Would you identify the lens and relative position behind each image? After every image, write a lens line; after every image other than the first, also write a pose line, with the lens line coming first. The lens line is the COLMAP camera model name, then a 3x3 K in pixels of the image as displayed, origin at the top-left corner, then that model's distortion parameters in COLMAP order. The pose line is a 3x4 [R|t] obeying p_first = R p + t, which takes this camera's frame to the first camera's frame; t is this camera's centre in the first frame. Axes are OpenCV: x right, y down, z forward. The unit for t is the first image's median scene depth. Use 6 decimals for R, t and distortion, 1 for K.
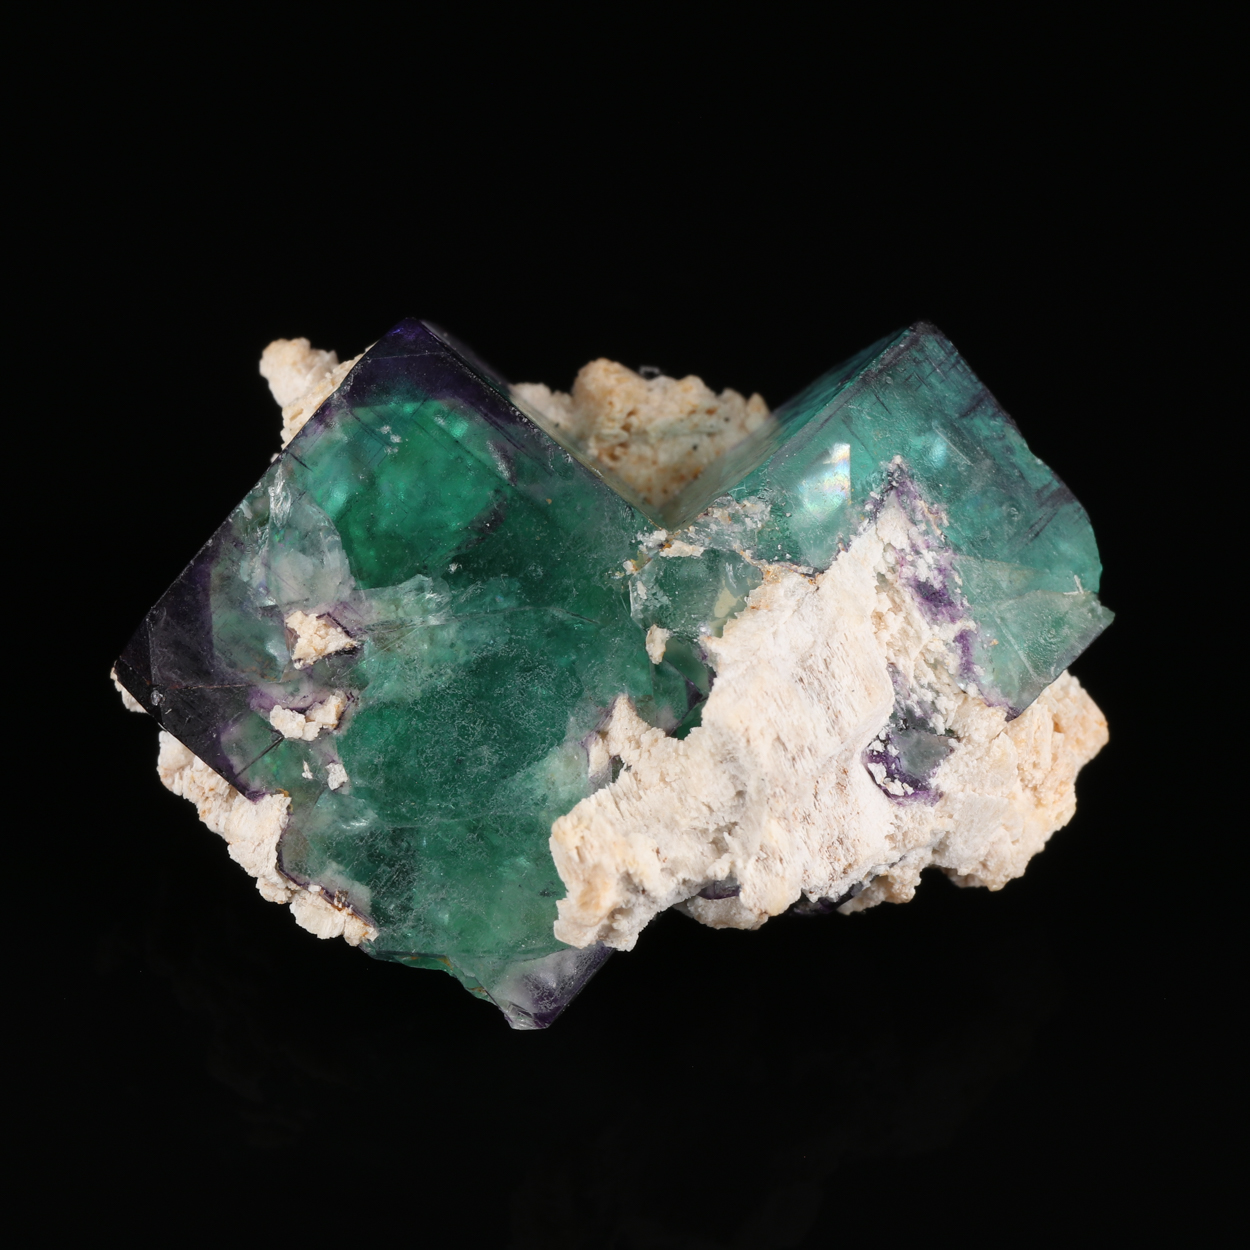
lens RADIAL K [[8589.4, 0, 624.7], [0, 8589.4, 625.1], [0, 0, 1]] dist [0.150326, 0.000000]
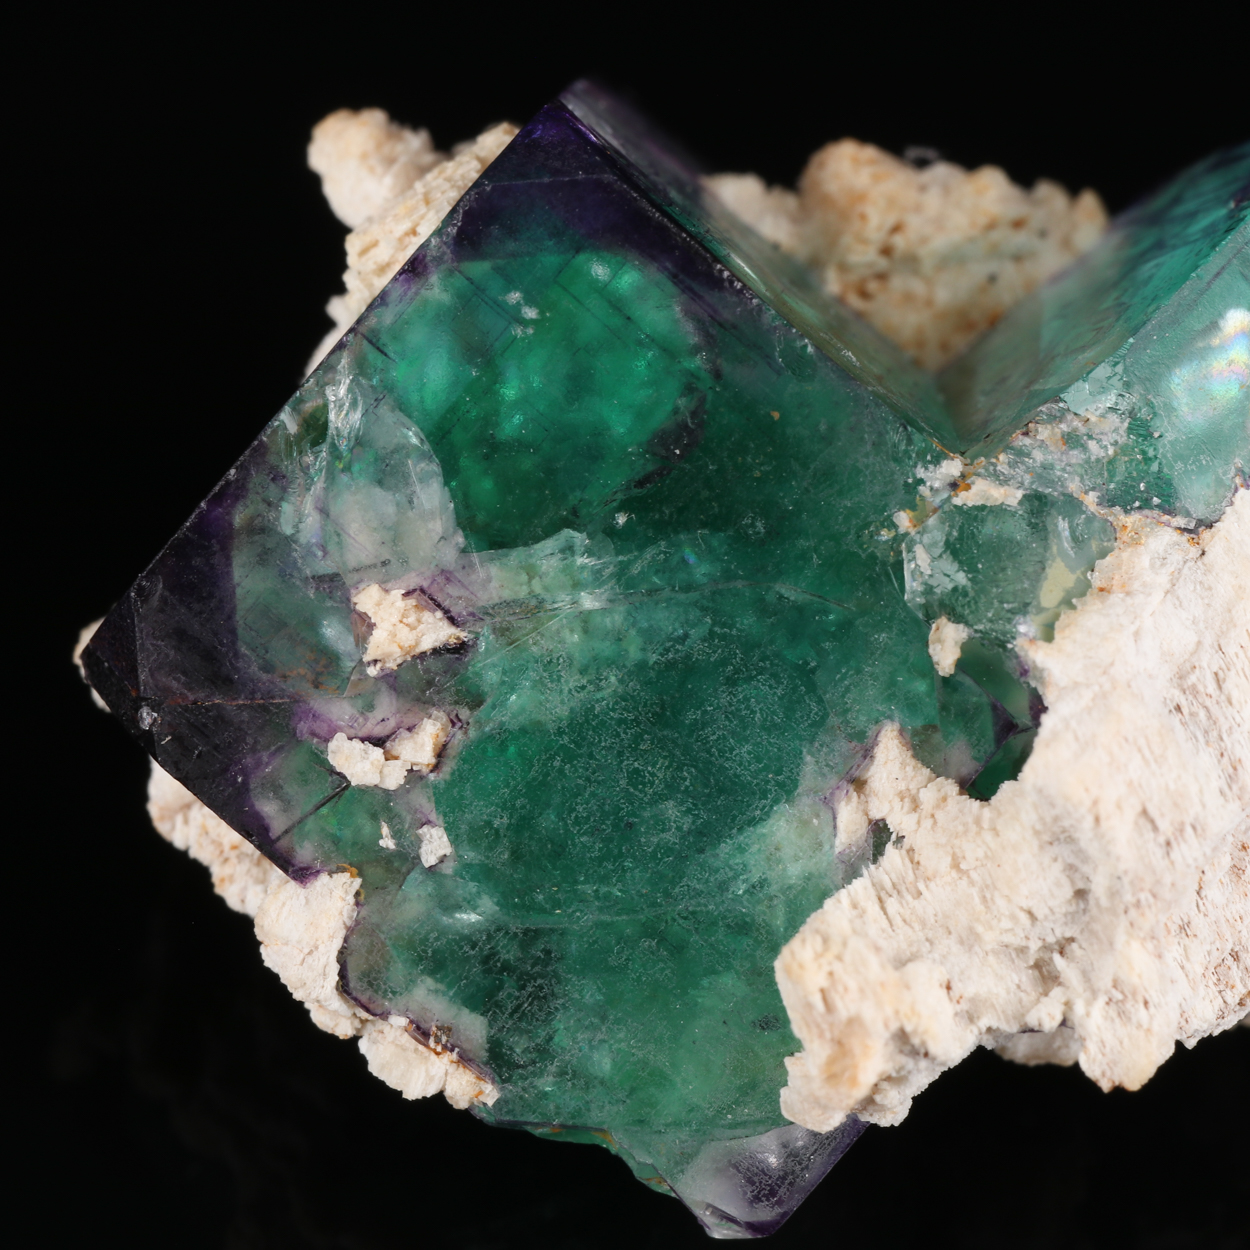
lens RADIAL K [[8589.4, 0, 625.4], [0, 8589.4, 624.9], [0, 0, 1]] dist [0.150326, 0.000000]
pose [[0.999983, 0.004872, 0.003095, -0.021538], [-0.005218, 0.992247, 0.124170, -0.076638], [-0.002466, -0.124184, 0.992256, 0.377856]]
